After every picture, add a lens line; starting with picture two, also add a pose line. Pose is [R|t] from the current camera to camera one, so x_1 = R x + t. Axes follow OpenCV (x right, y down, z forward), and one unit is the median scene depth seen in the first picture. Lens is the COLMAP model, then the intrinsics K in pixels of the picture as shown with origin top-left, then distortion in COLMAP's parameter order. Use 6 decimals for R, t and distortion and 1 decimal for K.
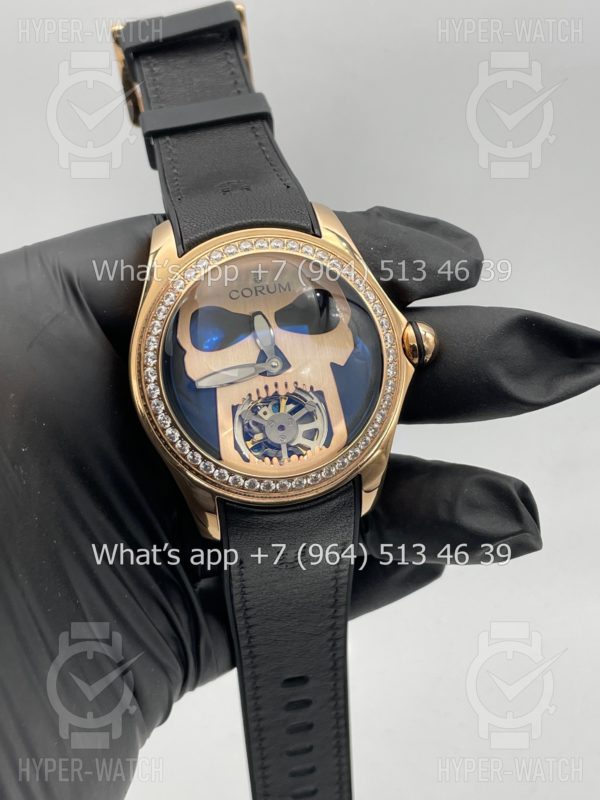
lens RADIAL K [[1274.1, 0, 300.0], [0, 1274.1, 400.0], [0, 0, 1]] dist [0.387099, 0.018262]
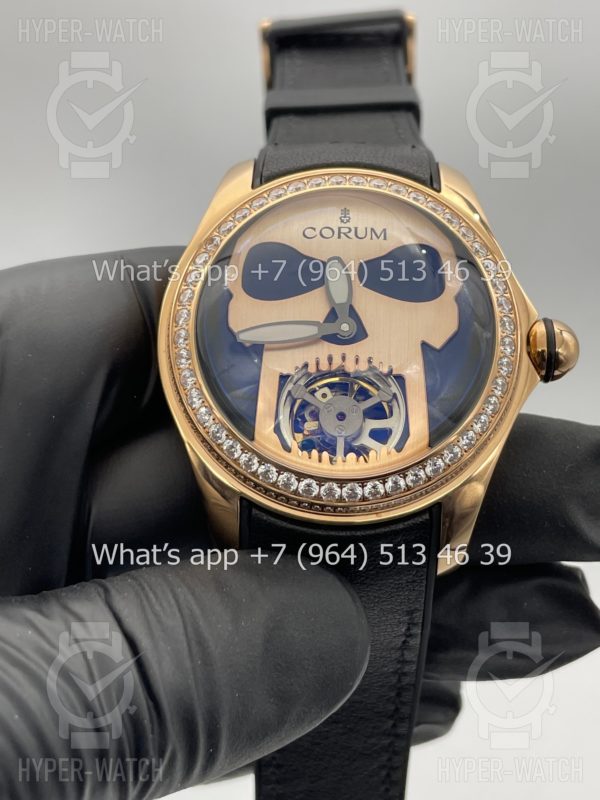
lens RADIAL K [[1274.1, 0, 300.0], [0, 1274.1, 400.0], [0, 0, 1]] dist [0.387099, 0.018262]
pose [[0.976829, 0.150707, -0.151962, 0.072988], [-0.174628, 0.971744, -0.158806, 0.134414], [0.123735, 0.181663, 0.975545, 0.270492]]
